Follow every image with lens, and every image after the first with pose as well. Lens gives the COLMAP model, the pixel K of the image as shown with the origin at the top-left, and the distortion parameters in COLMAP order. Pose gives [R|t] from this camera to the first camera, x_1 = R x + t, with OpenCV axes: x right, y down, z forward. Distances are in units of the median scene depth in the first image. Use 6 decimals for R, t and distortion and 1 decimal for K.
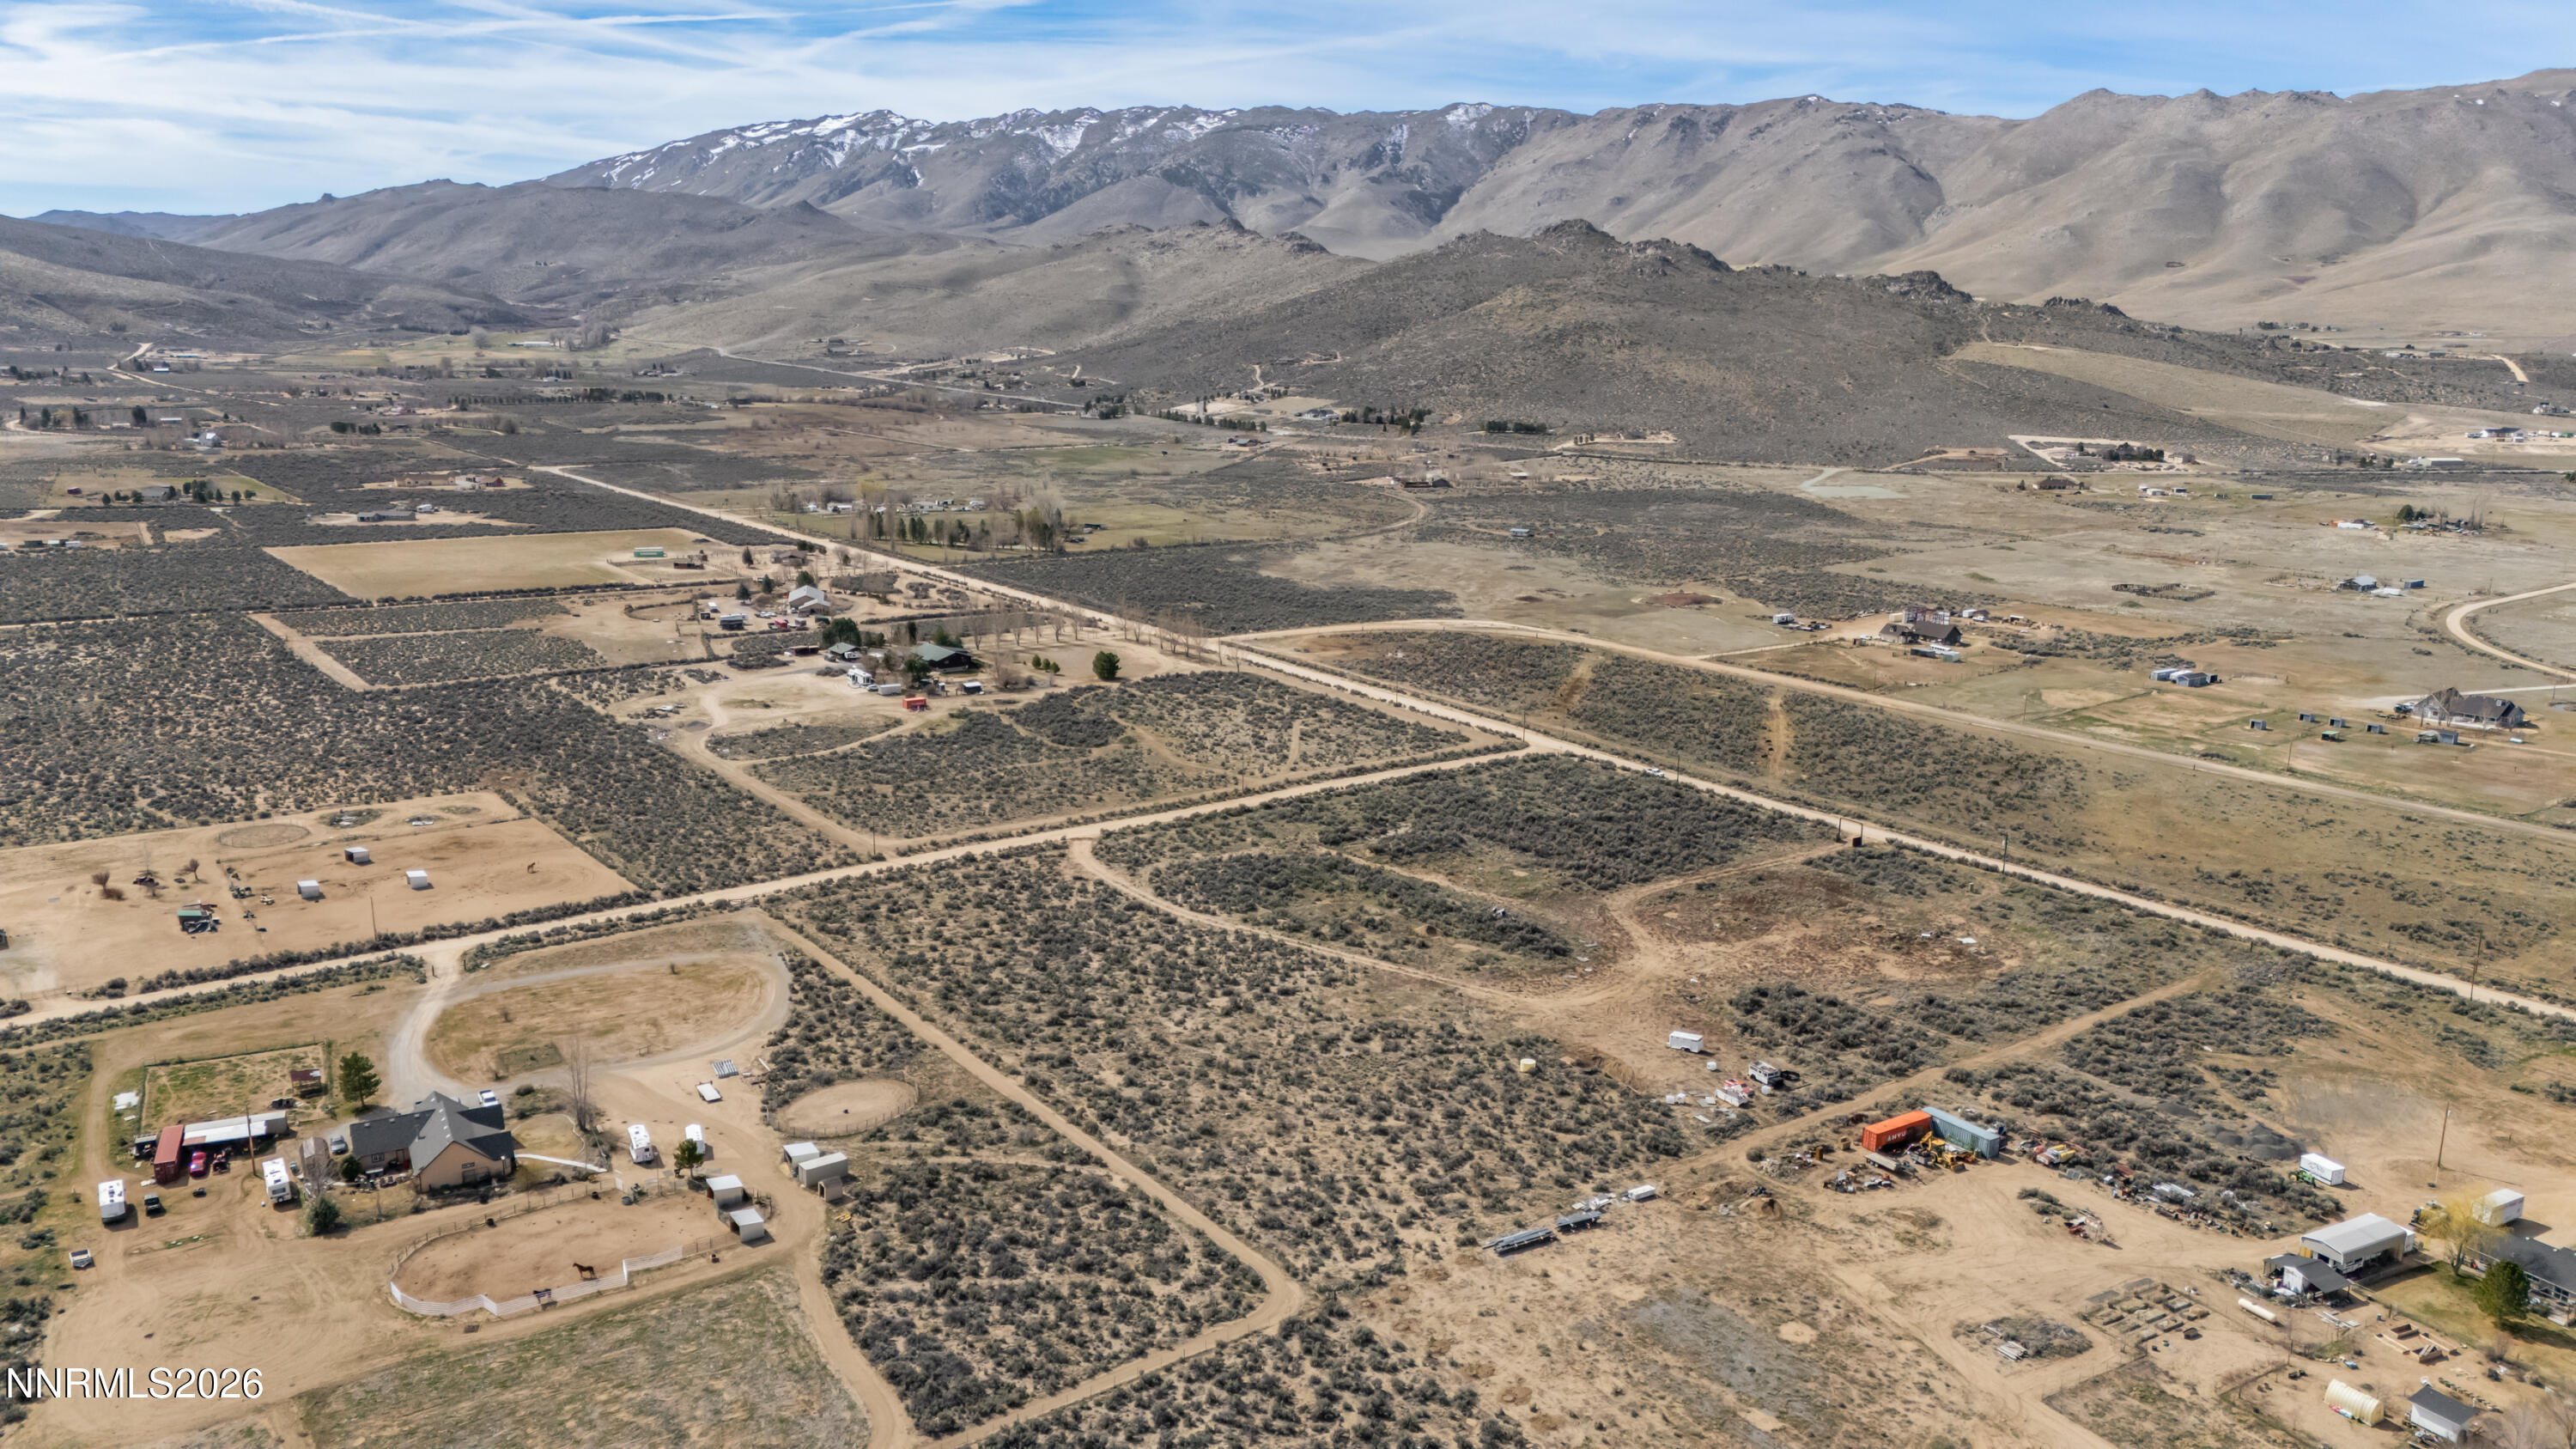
lens RADIAL K [[1883.9, 0, 1288.0], [0, 1883.9, 724.5], [0, 0, 1]] dist [0.099949, -0.138239]
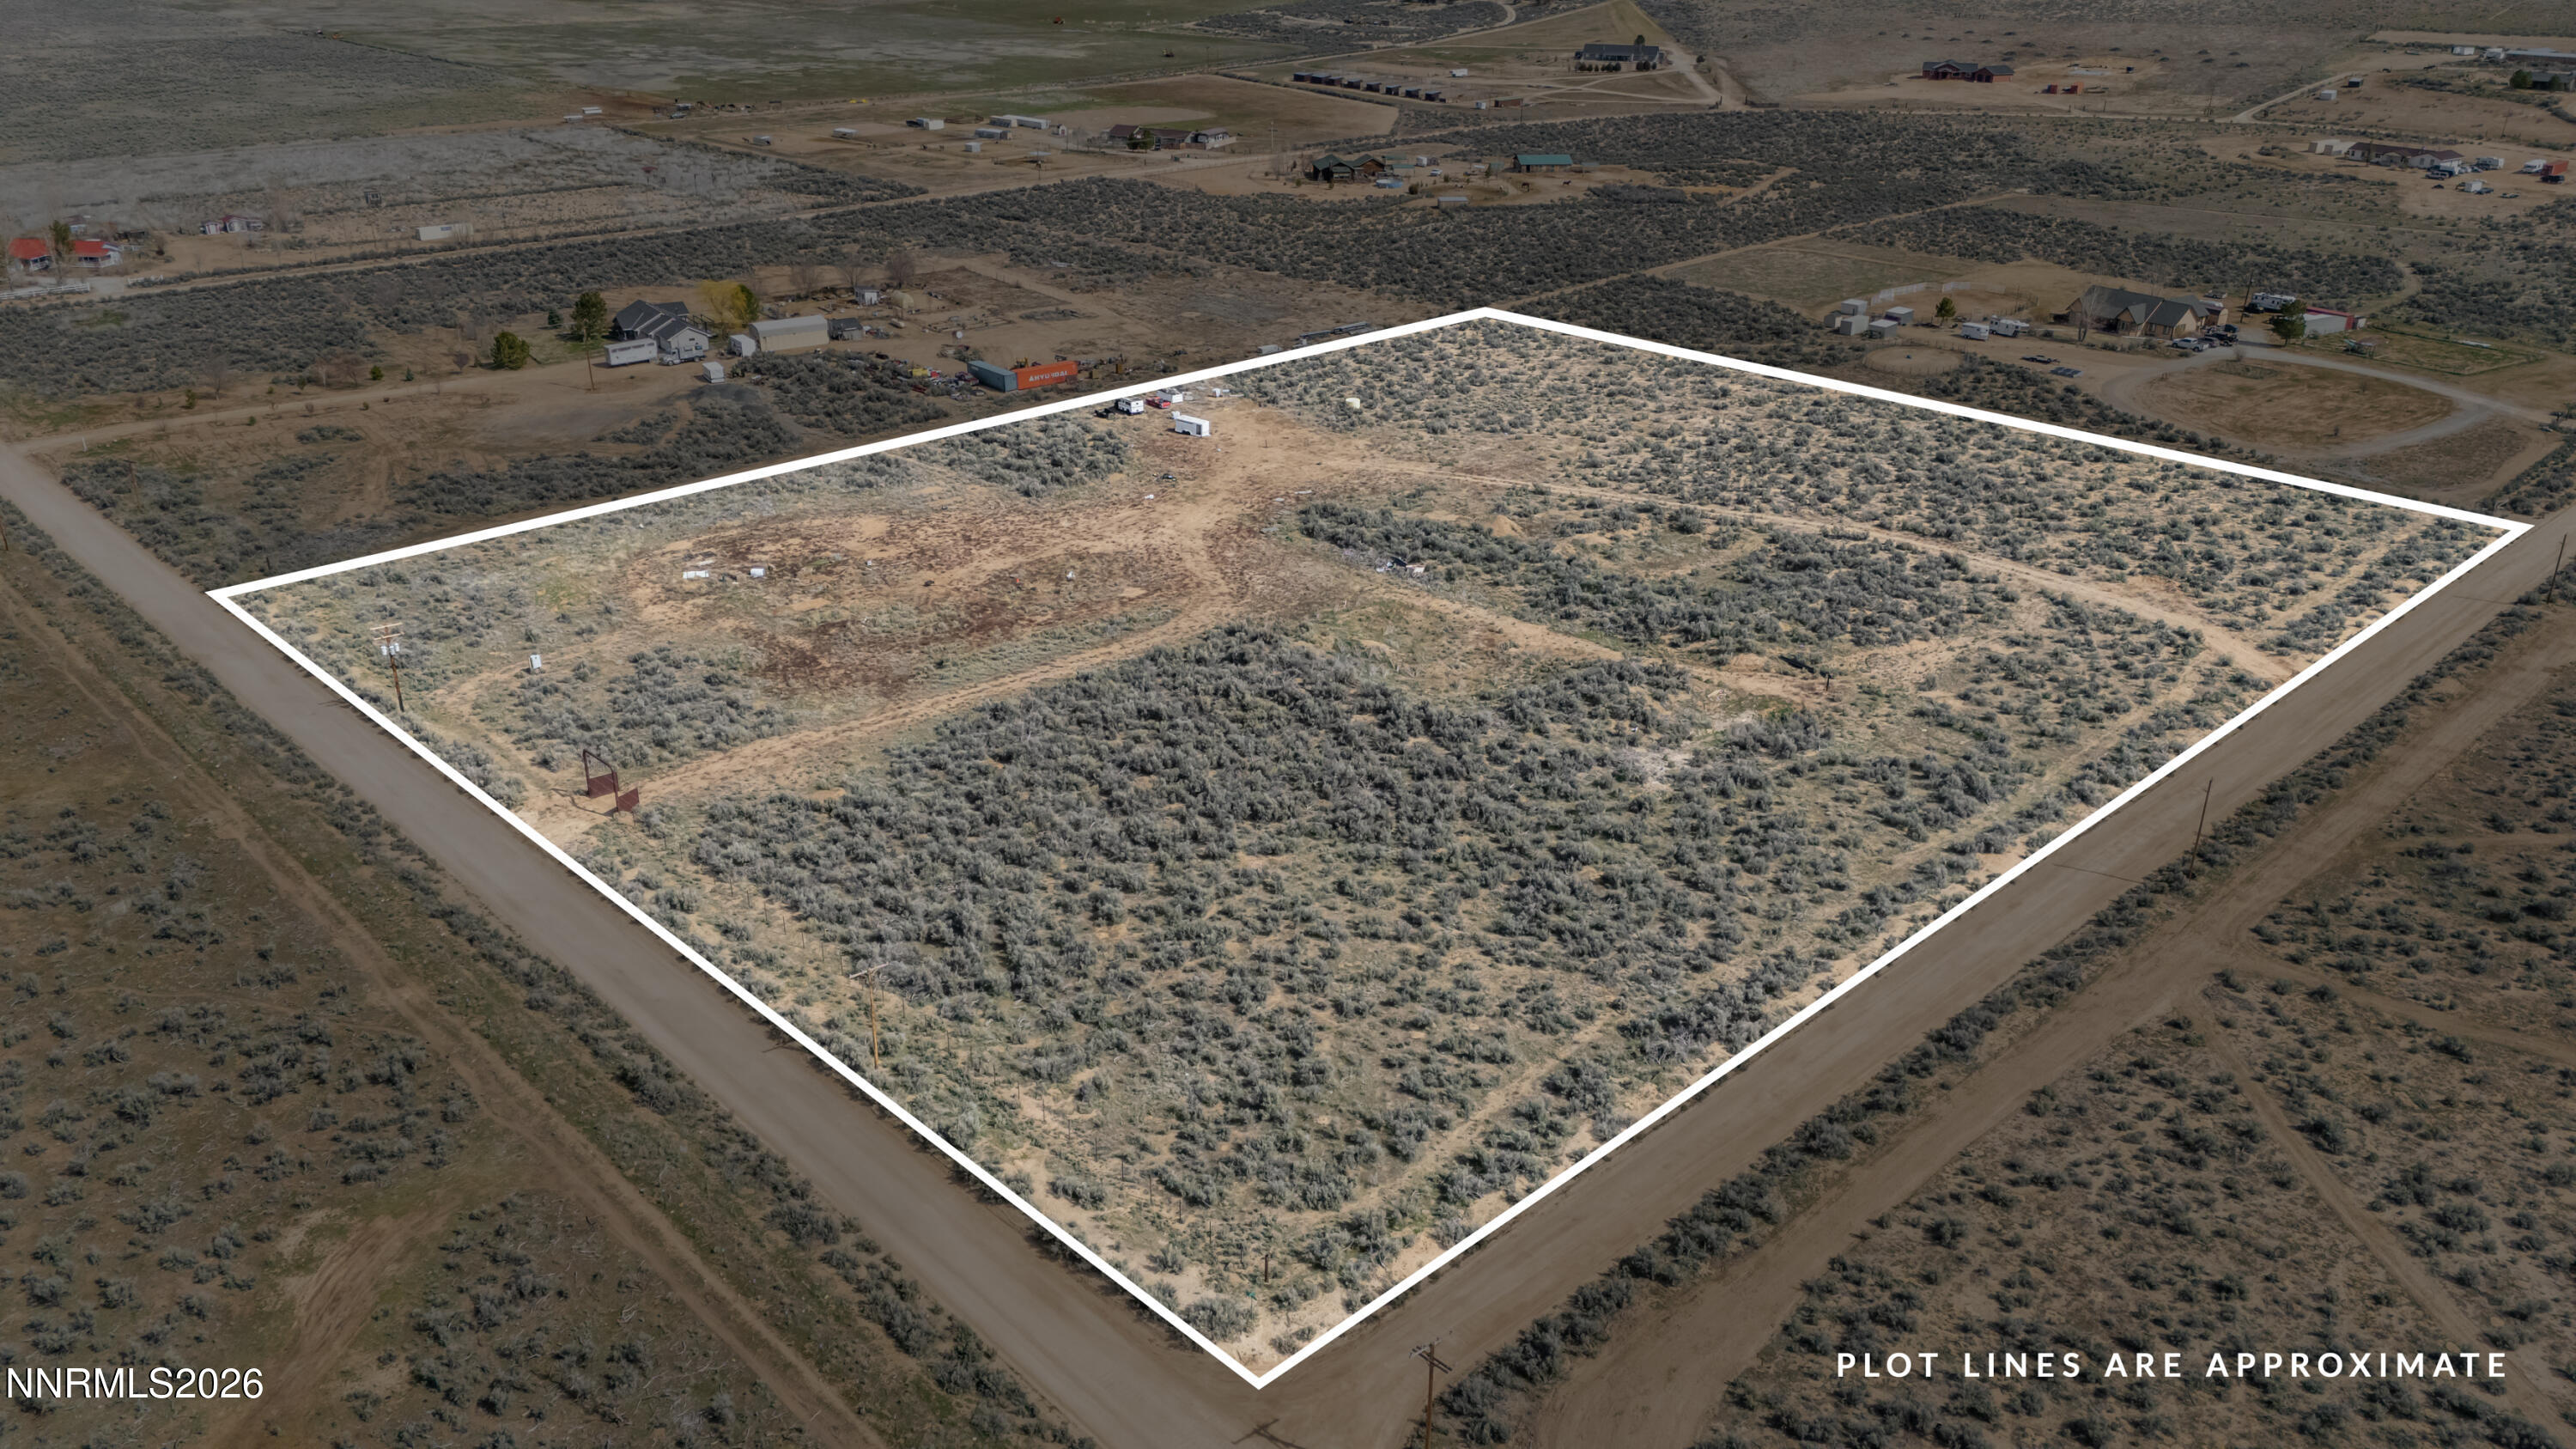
lens RADIAL K [[1846.5, 0, 1291.3], [0, 1846.5, 809.2], [0, 0, 1]] dist [0.086182, -0.093823]
pose [[-0.994054, 0.032946, -0.103786, 0.171918], [-0.040526, 0.772721, 0.633451, -0.184141], [0.101067, 0.633890, -0.766791, 1.207170]]
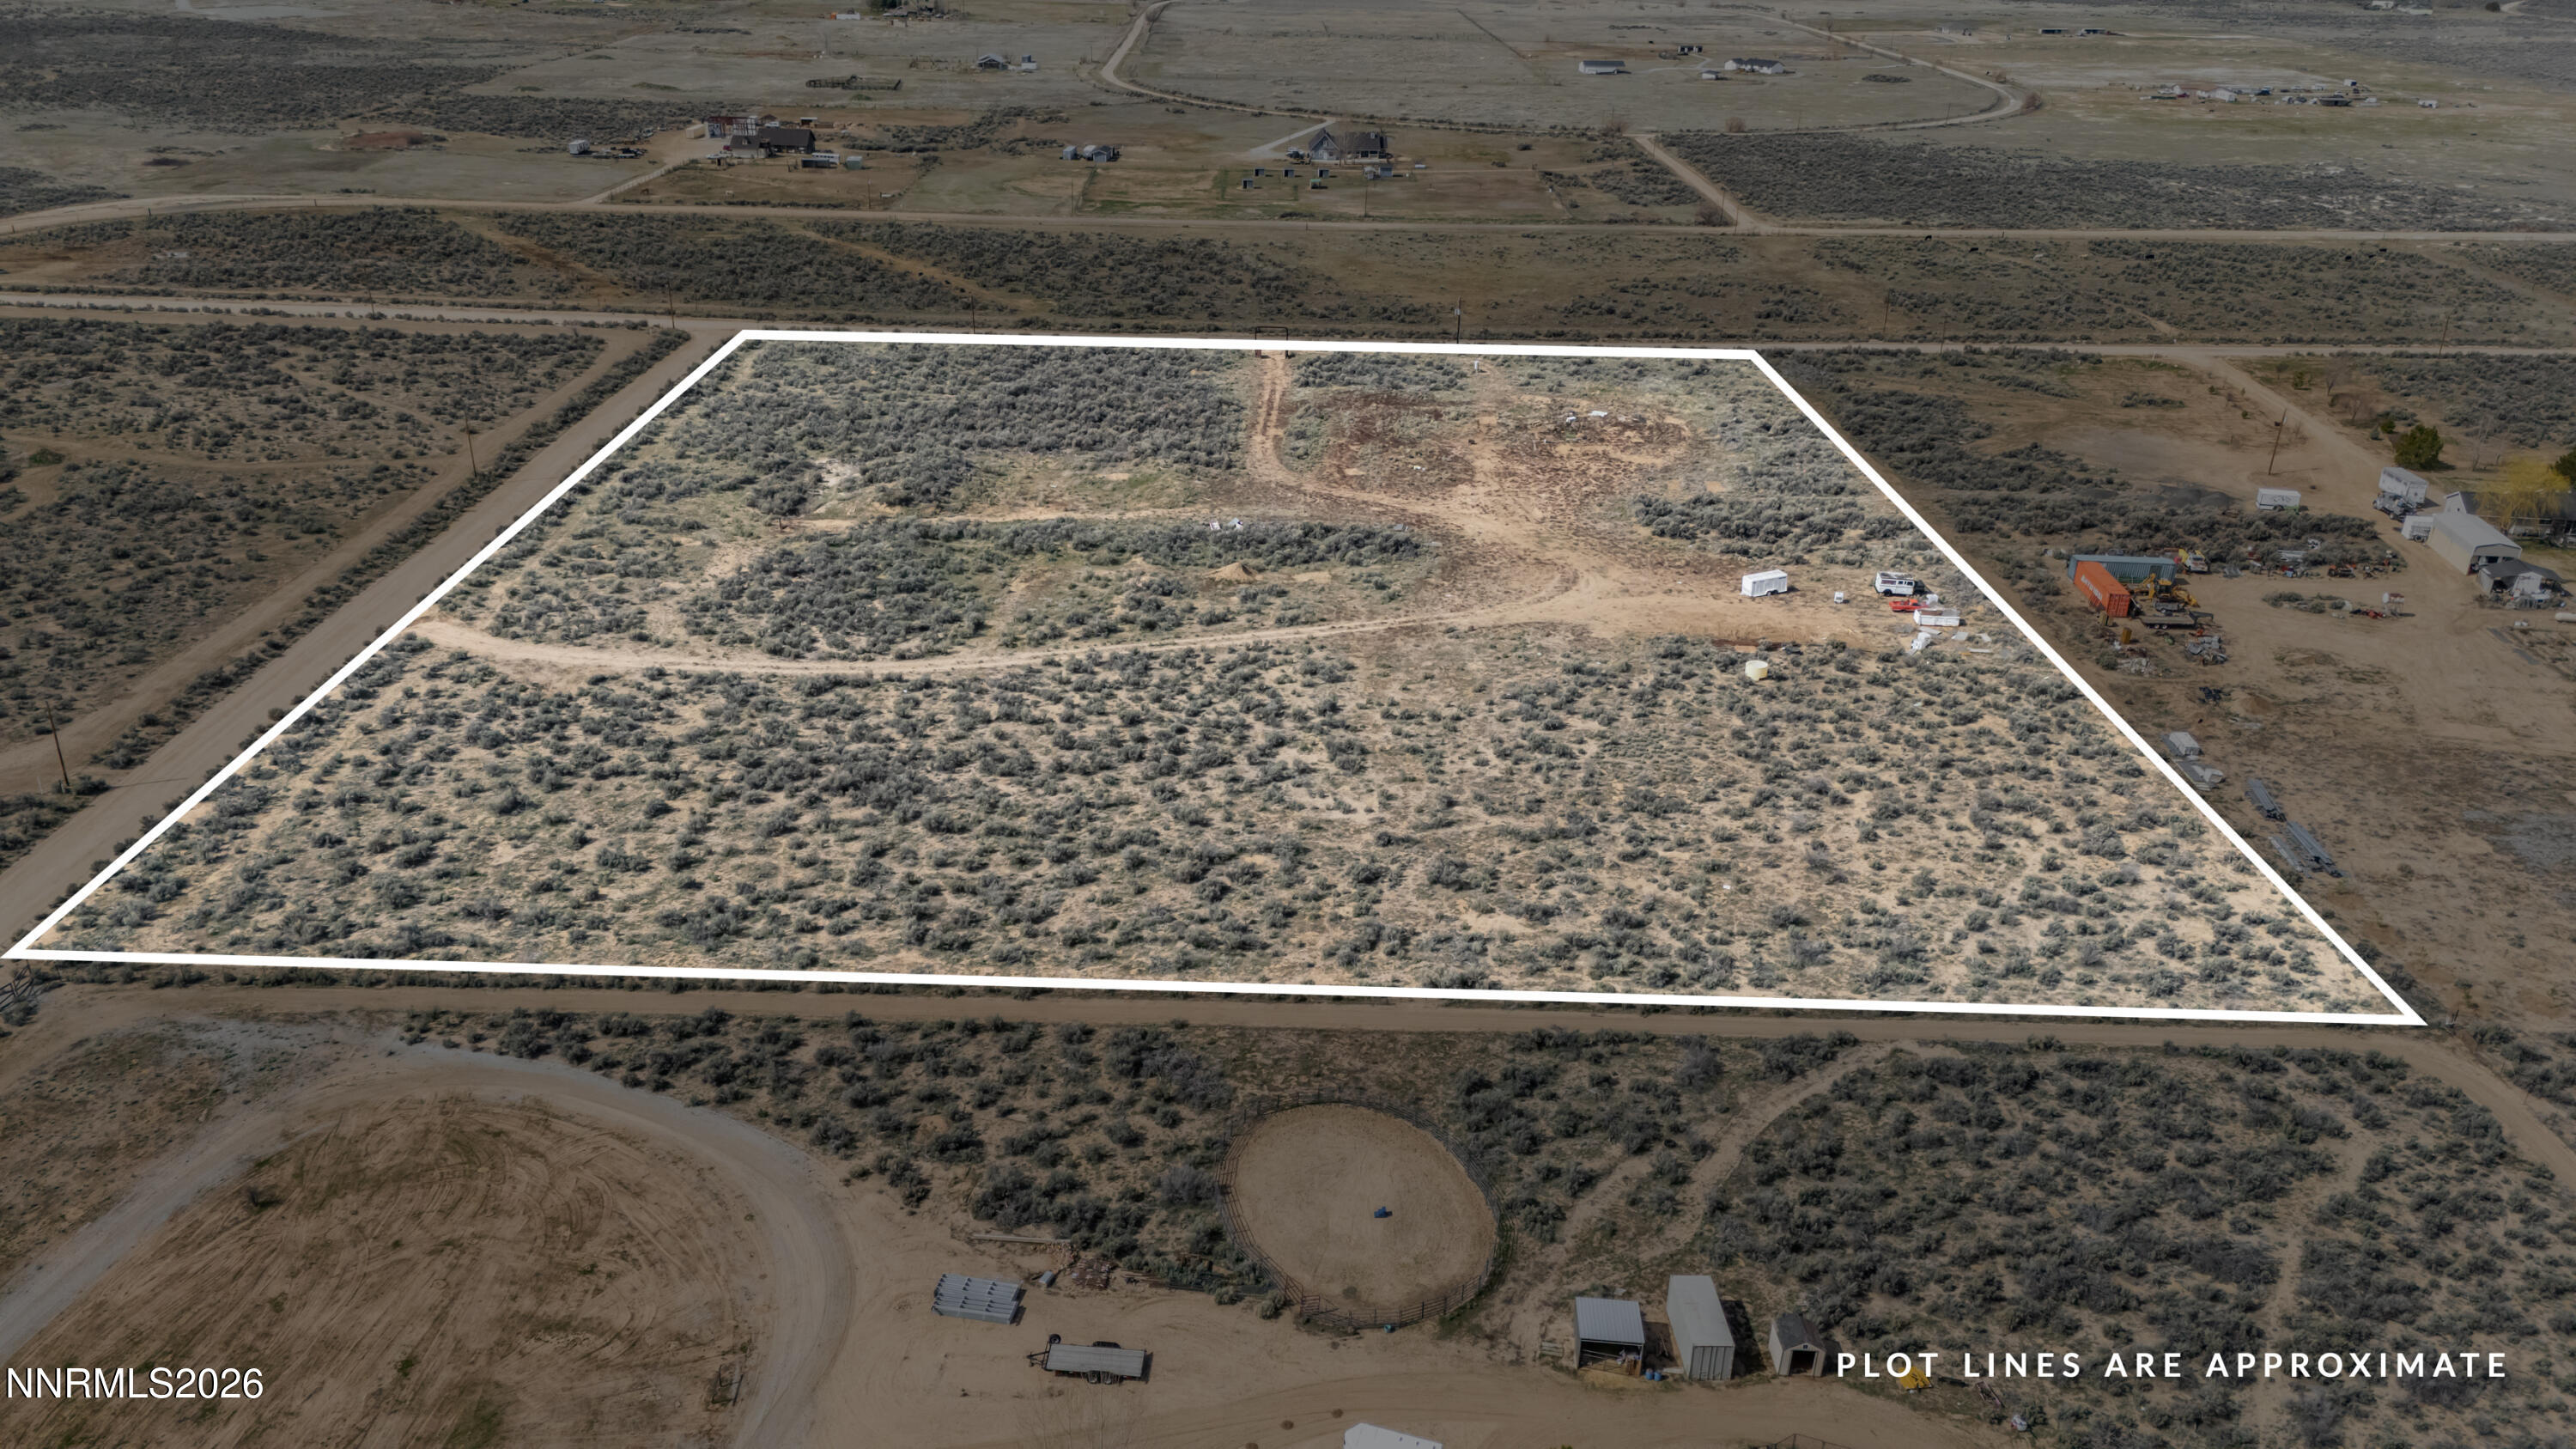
lens RADIAL K [[1883.9, 0, 1288.0], [0, 1883.9, 724.5], [0, 0, 1]] dist [0.099949, -0.138239]
pose [[0.600352, -0.330165, 0.728401, -0.310219], [0.165978, 0.942410, 0.290370, -0.020818], [-0.782323, -0.053426, 0.620578, 0.439433]]
